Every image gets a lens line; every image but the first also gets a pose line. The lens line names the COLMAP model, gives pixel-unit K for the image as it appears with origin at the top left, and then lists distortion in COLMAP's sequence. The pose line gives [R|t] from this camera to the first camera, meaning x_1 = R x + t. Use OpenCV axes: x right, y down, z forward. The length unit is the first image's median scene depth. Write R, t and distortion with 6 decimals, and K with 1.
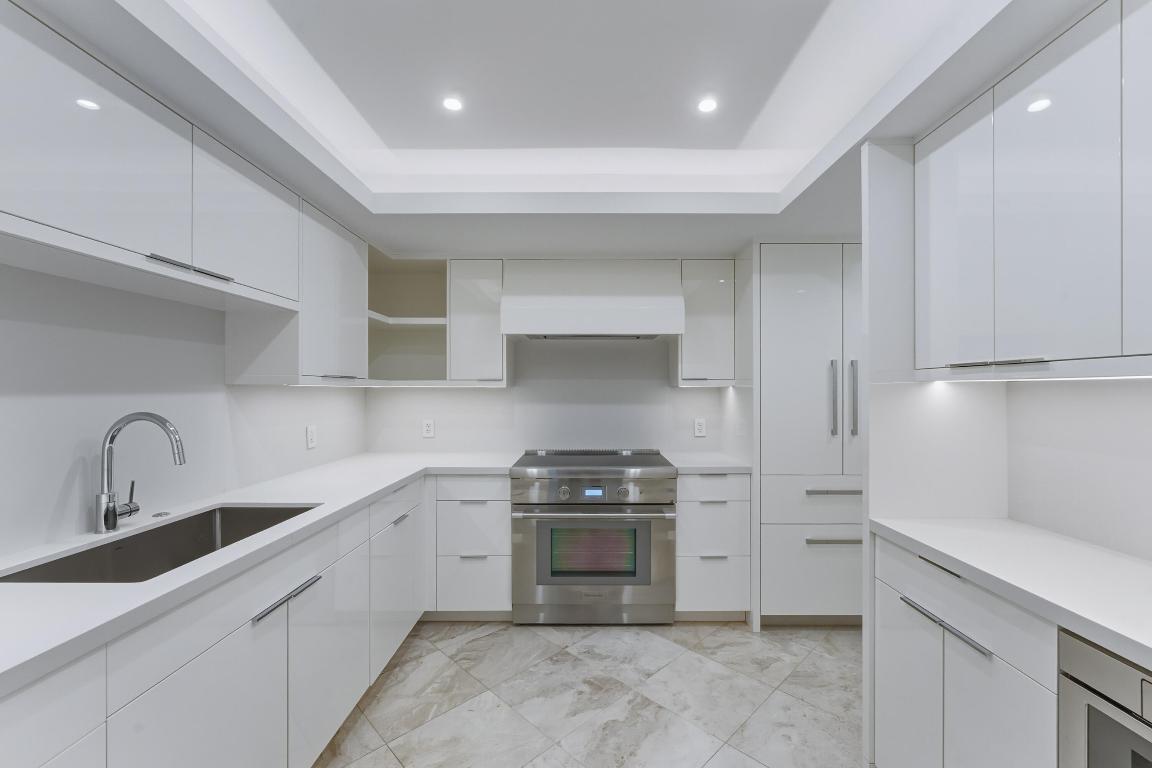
lens RADIAL K [[465.4, 0, 590.5], [0, 465.4, 385.1], [0, 0, 1]] dist [0.000800, 0.000138]
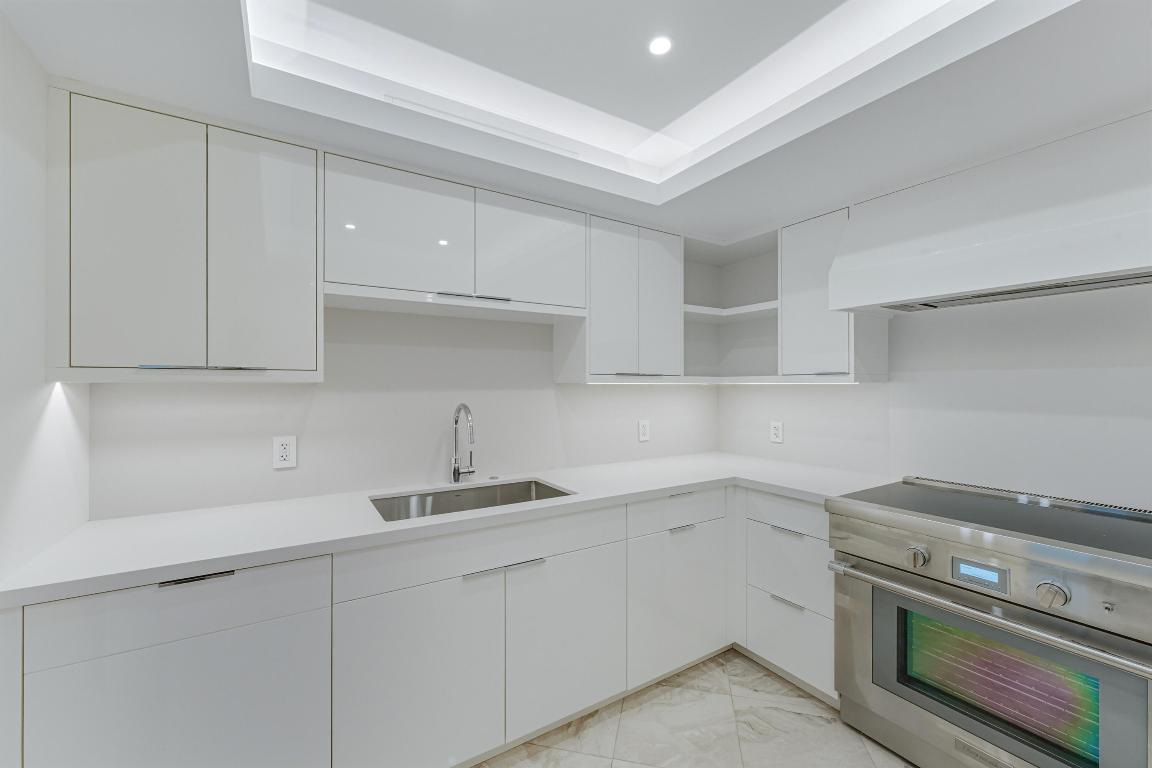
lens RADIAL K [[457.2, 0, 576.0], [0, 457.2, 384.0], [0, 0, 1]] dist [0.000268, 0.000155]
pose [[0.525489, -0.004933, -0.850786, 0.242547], [0.008690, 0.999962, -0.000430, 0.001527], [0.850756, -0.007167, 0.525512, 0.337386]]
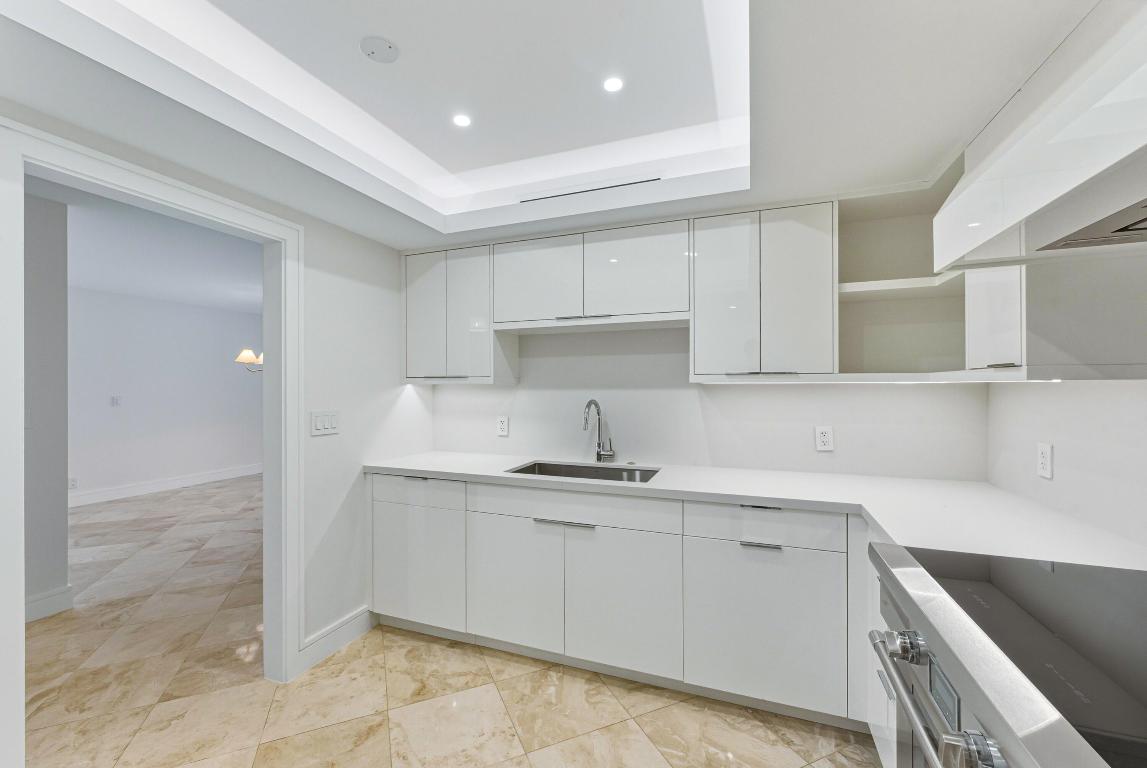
lens RADIAL K [[464.8, 0, 573.5], [0, 464.8, 384.0], [0, 0, 1]] dist [-0.000385, 0.000050]
pose [[-0.358918, -0.001523, -0.933368, 0.458804], [0.010553, 0.999928, -0.005690, 0.003916], [0.933309, -0.011893, -0.358876, 0.951600]]
